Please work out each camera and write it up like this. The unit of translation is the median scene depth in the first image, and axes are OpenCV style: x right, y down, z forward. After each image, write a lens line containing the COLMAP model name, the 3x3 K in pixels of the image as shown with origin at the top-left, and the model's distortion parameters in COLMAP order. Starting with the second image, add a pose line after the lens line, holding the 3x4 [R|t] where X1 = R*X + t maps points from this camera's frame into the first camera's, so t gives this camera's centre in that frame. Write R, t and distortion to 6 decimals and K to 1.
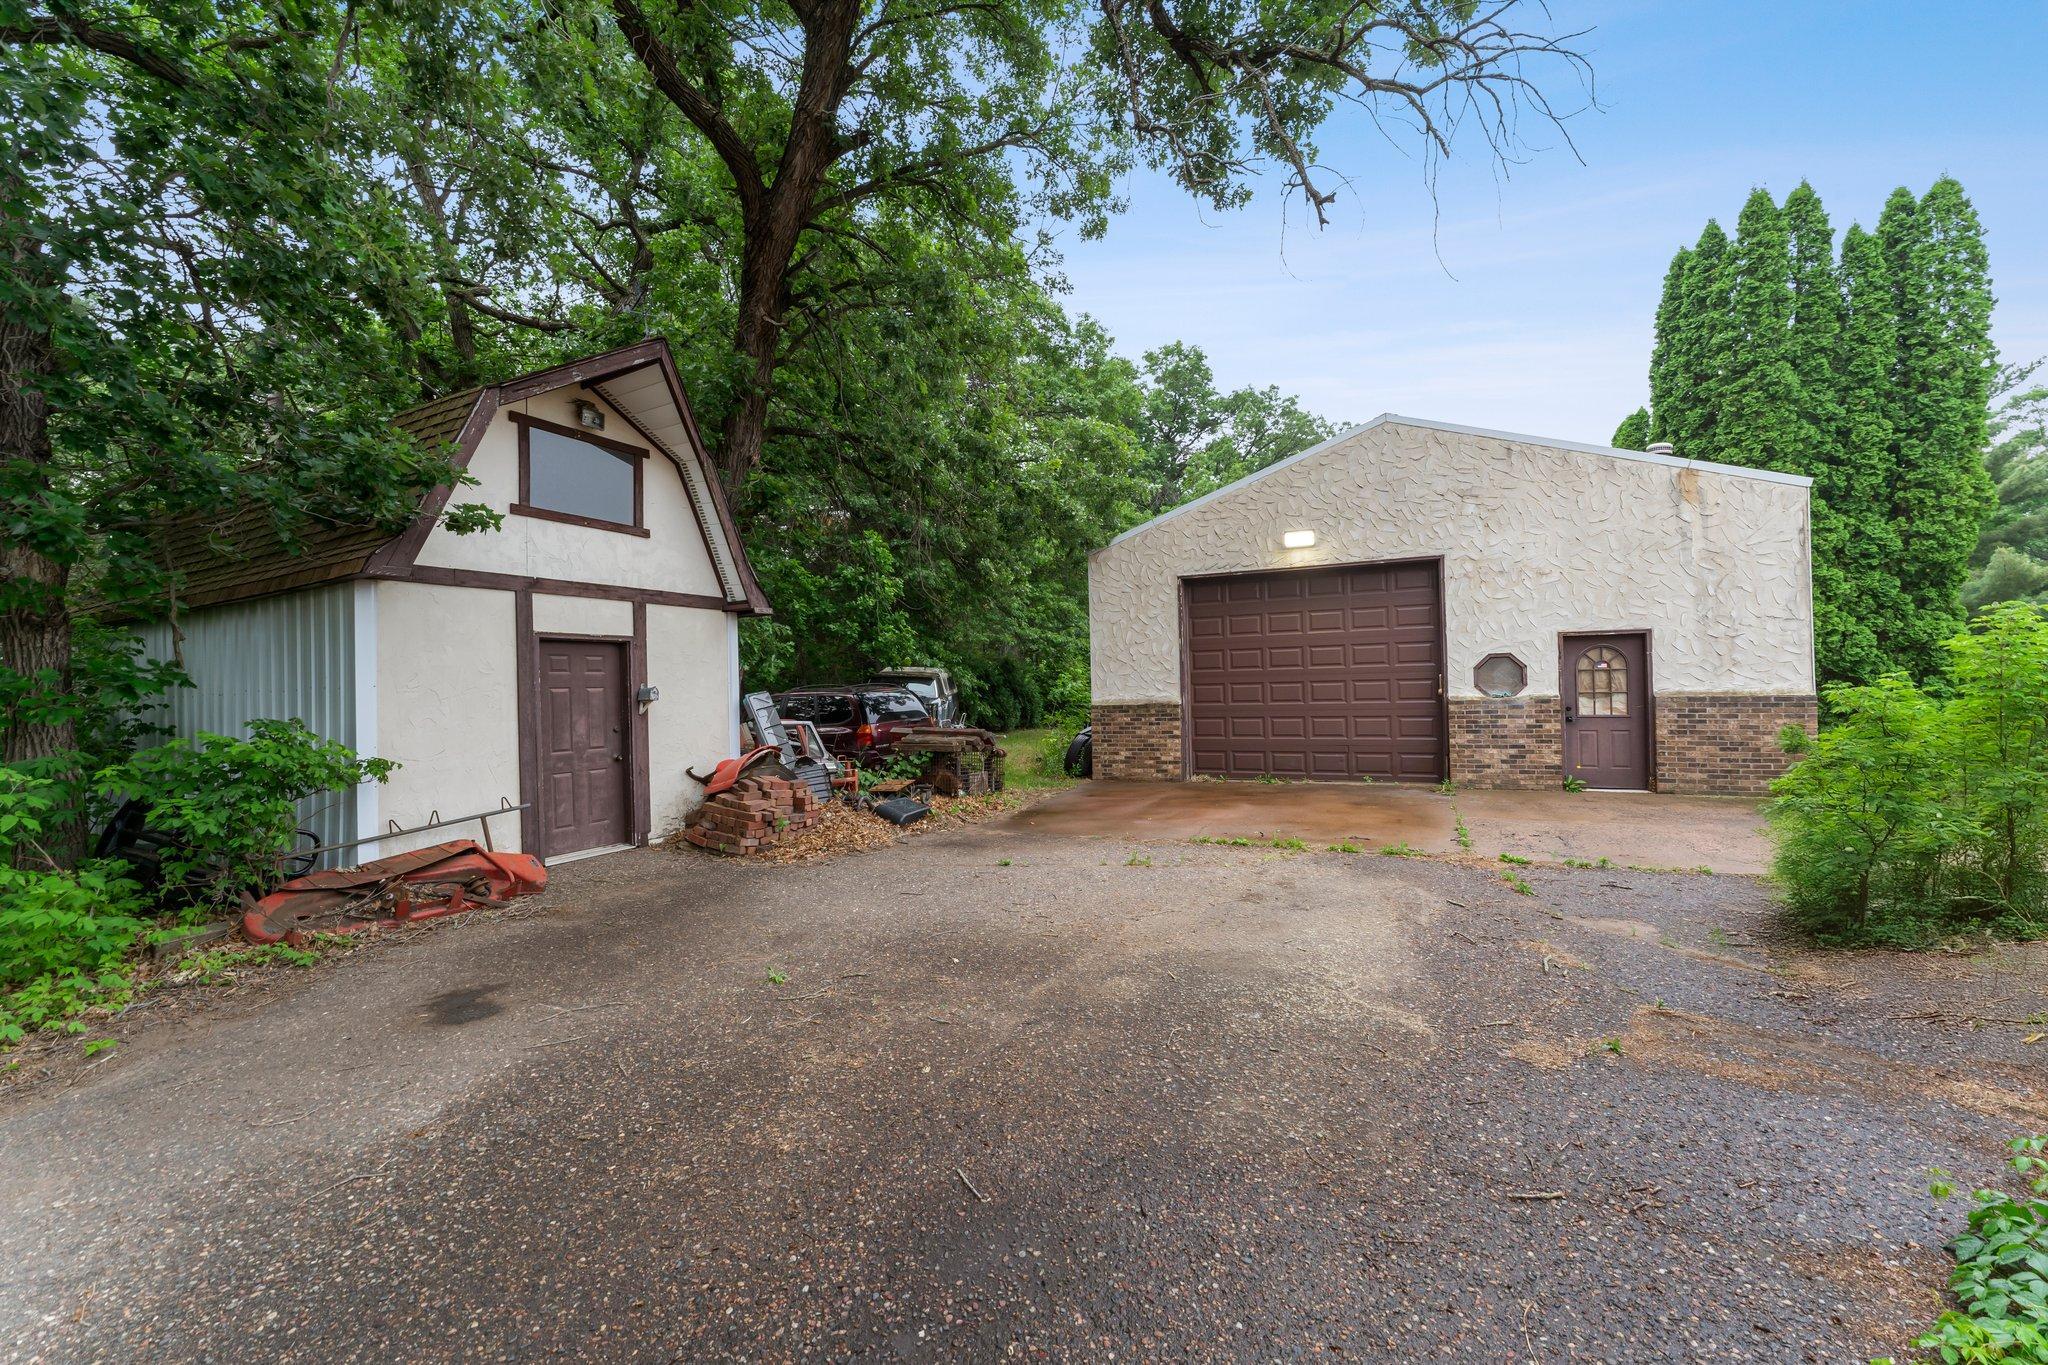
lens RADIAL K [[821.5, 0, 1015.4], [0, 821.5, 688.4], [0, 0, 1]] dist [0.000573, 0.001130]
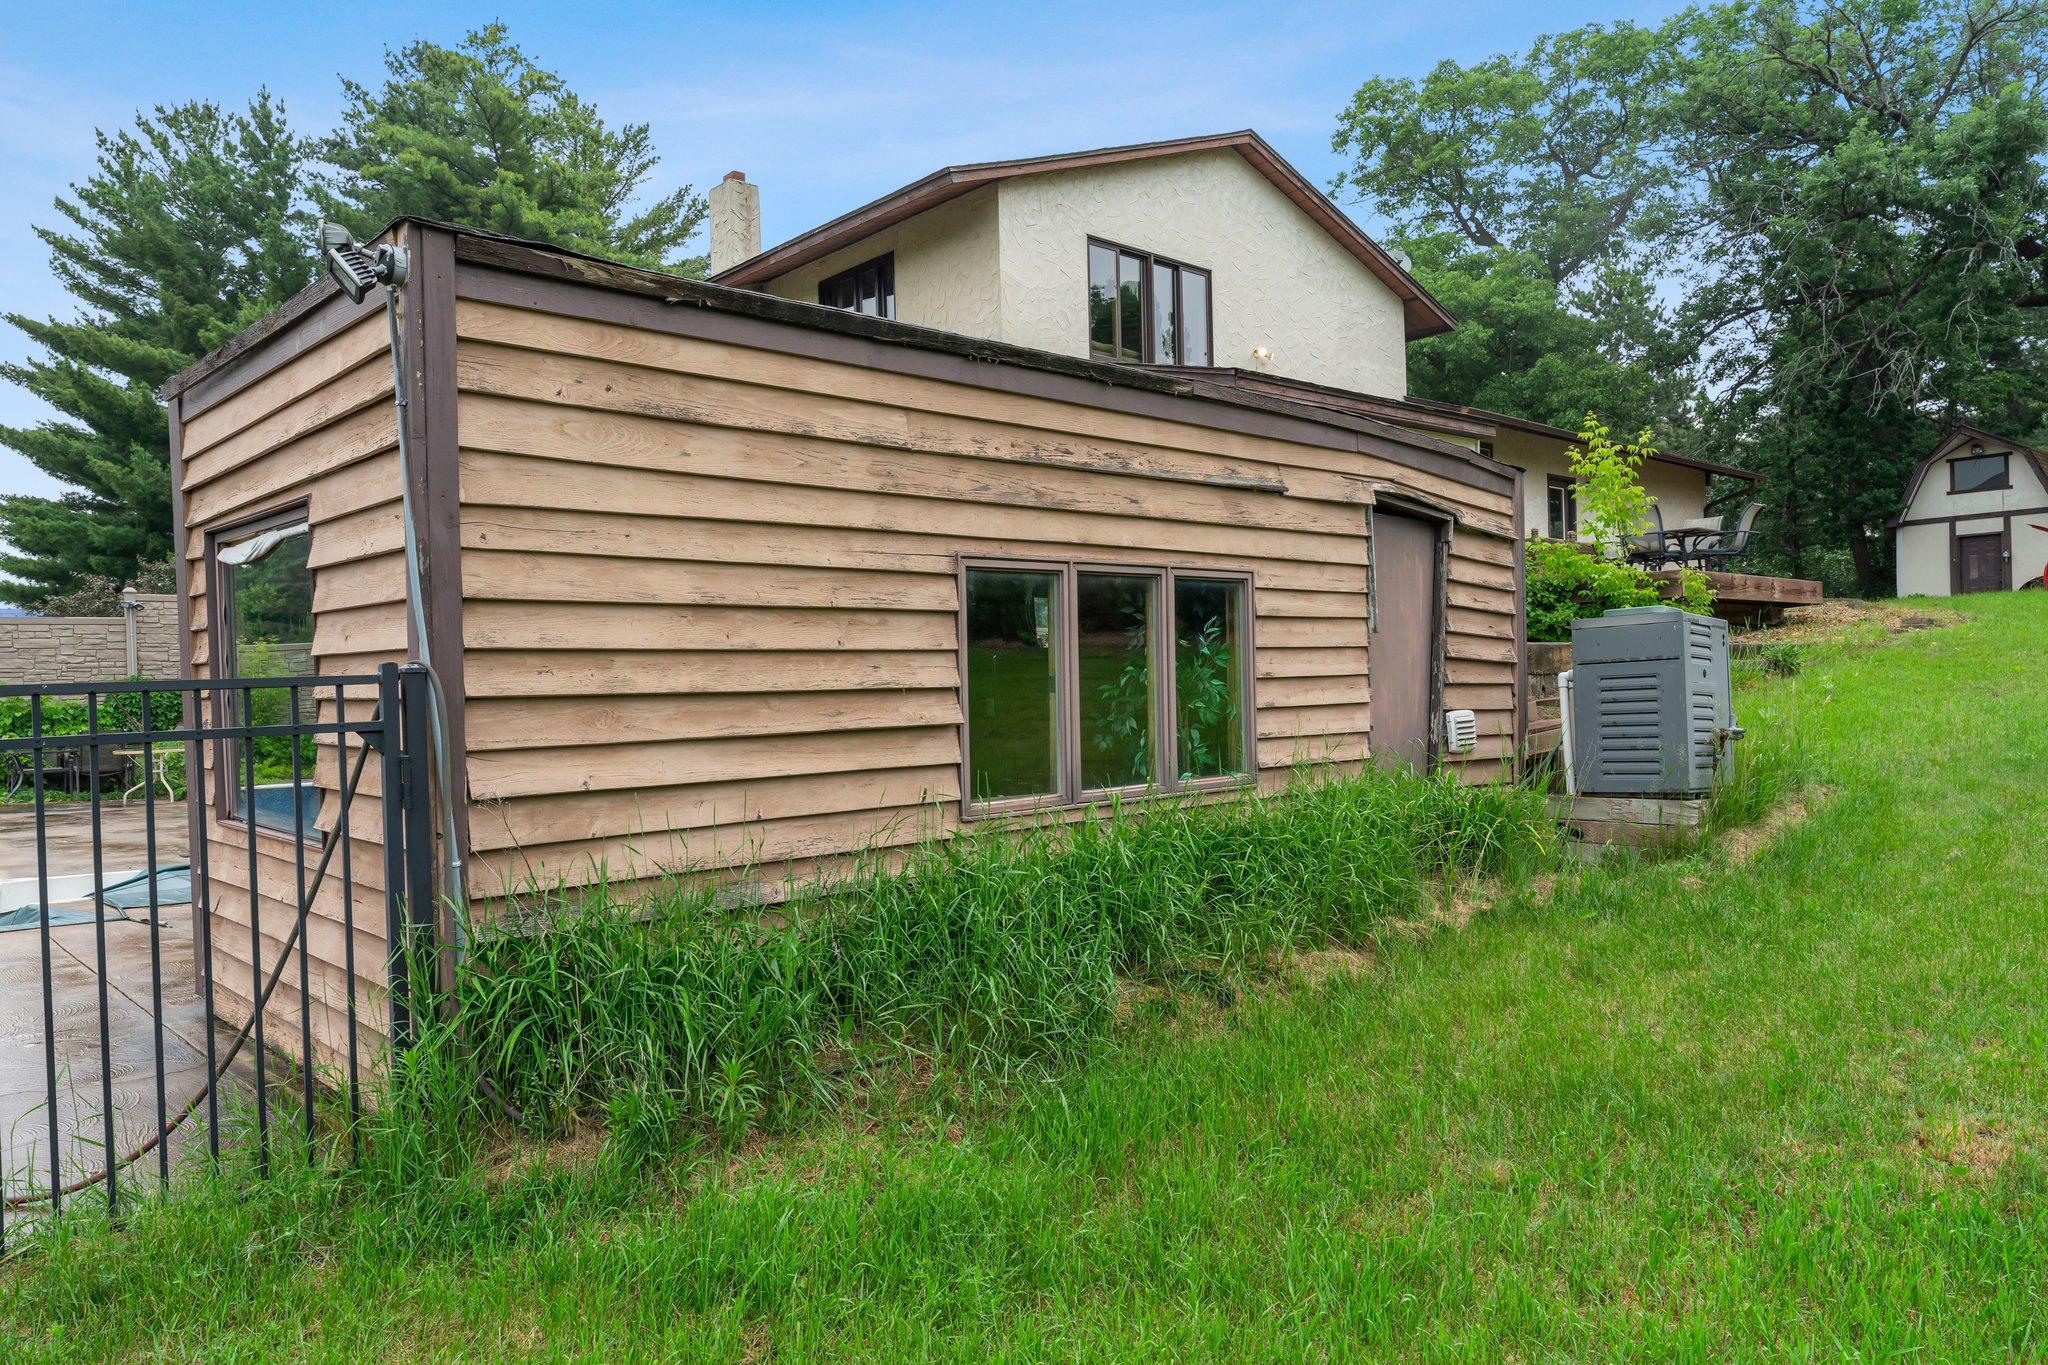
lens RADIAL K [[1376.8, 0, 1025.9], [0, 1376.8, 680.4], [0, 0, 1]] dist [-0.001957, -0.000275]
pose [[-0.358031, 0.007408, -0.933680, 4.480361], [0.022866, 0.999738, -0.000836, 0.323626], [0.933430, -0.021649, -0.358106, -0.260974]]
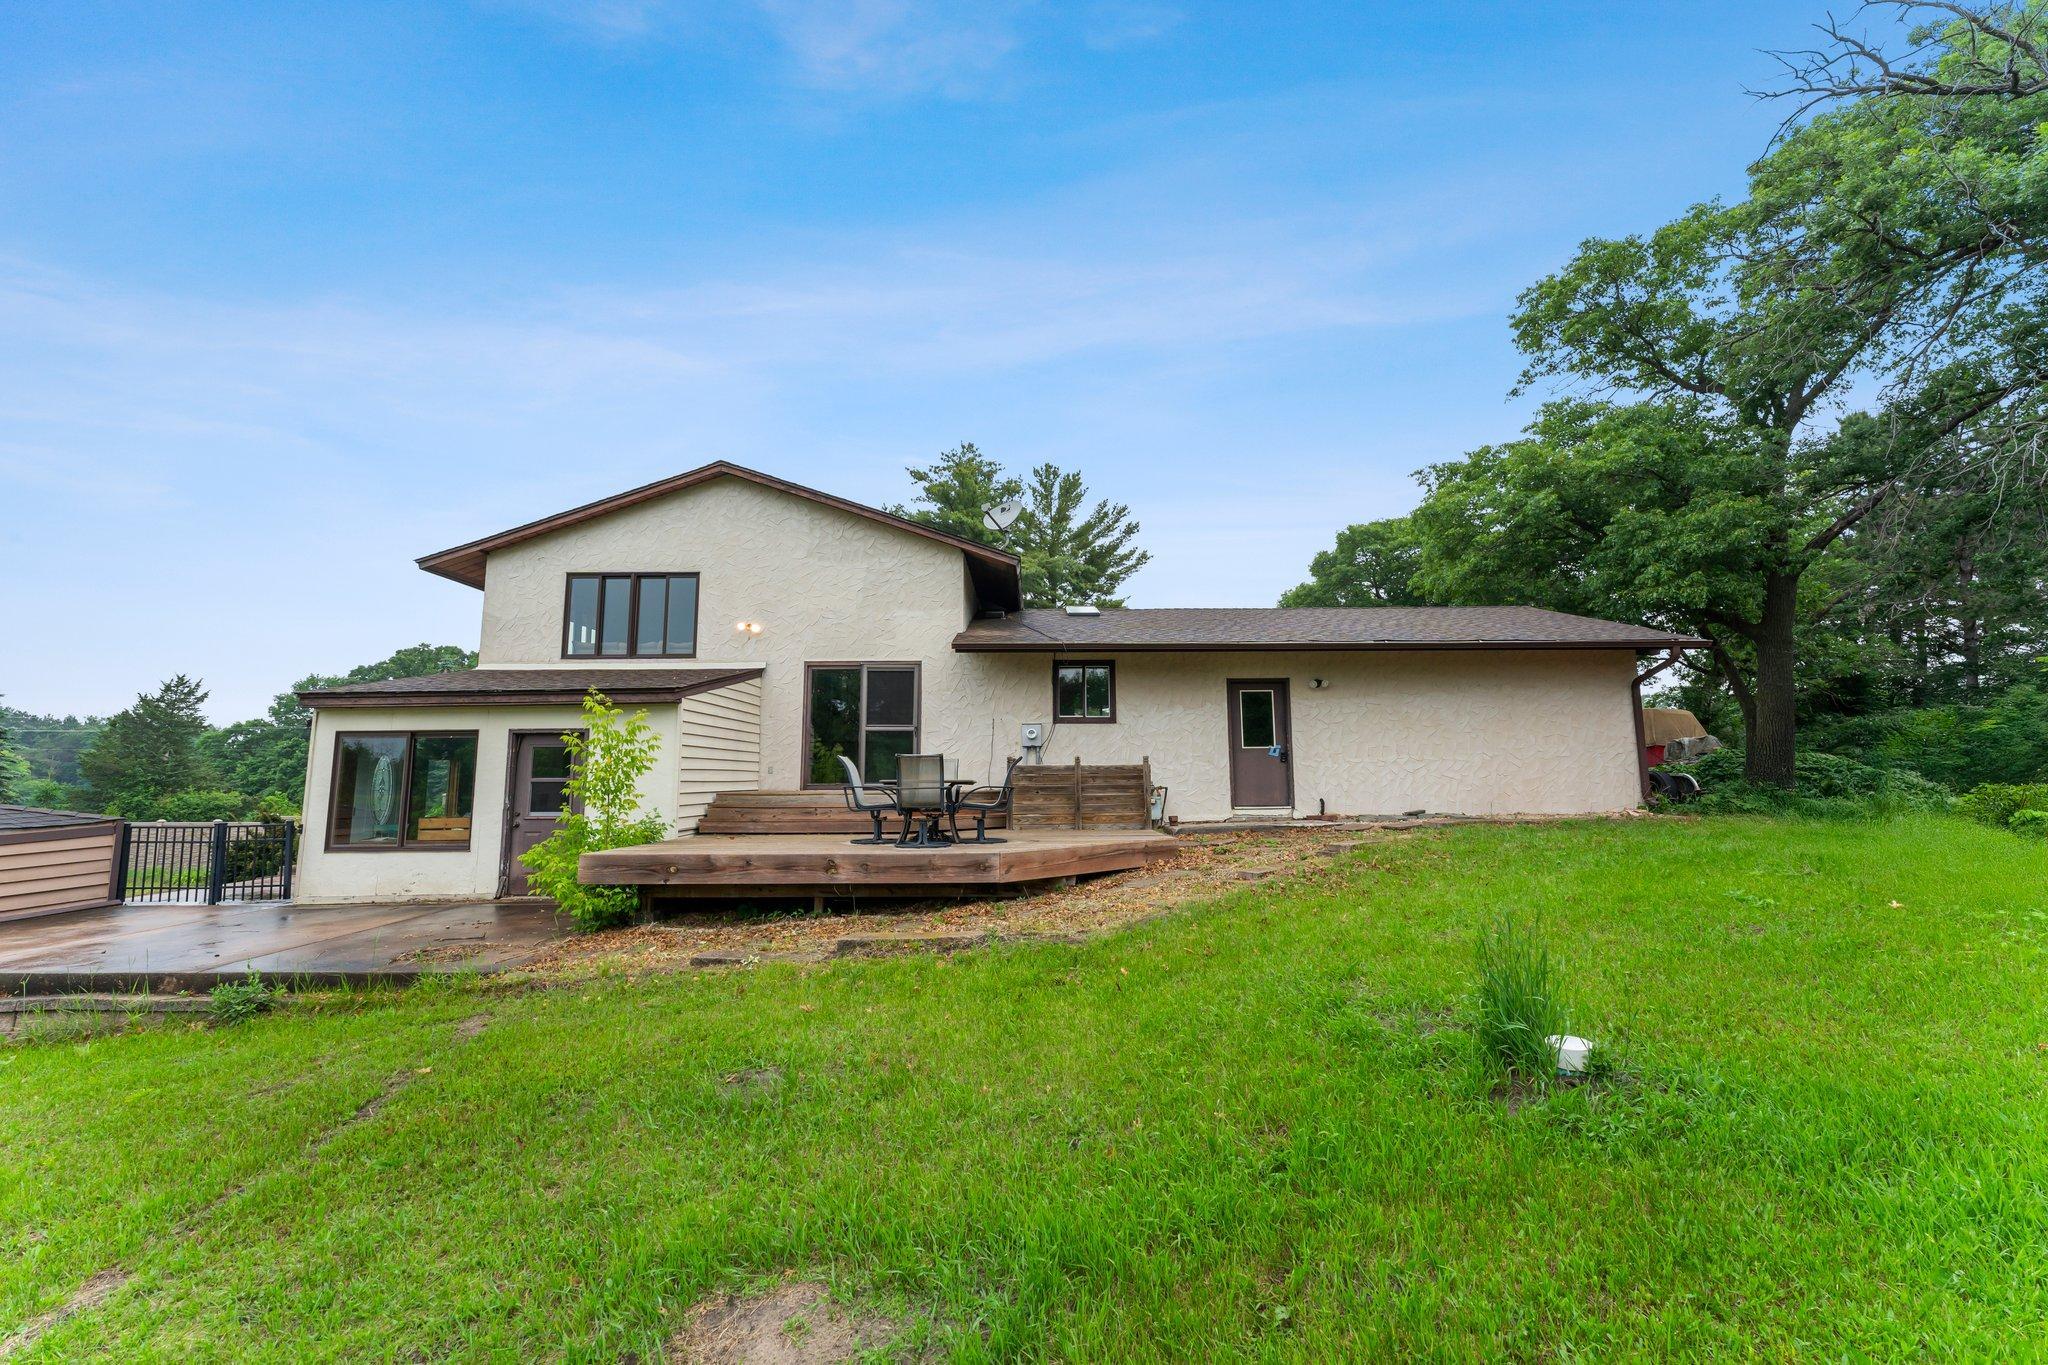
lens RADIAL K [[821.5, 0, 1024.7], [0, 821.5, 680.8], [0, 0, 1]] dist [0.000573, 0.001130]
pose [[-0.898013, -0.048251, -0.437315, 2.457997], [0.006093, 0.992509, -0.122021, 0.112346], [0.439927, -0.112241, -0.890992, 1.034262]]
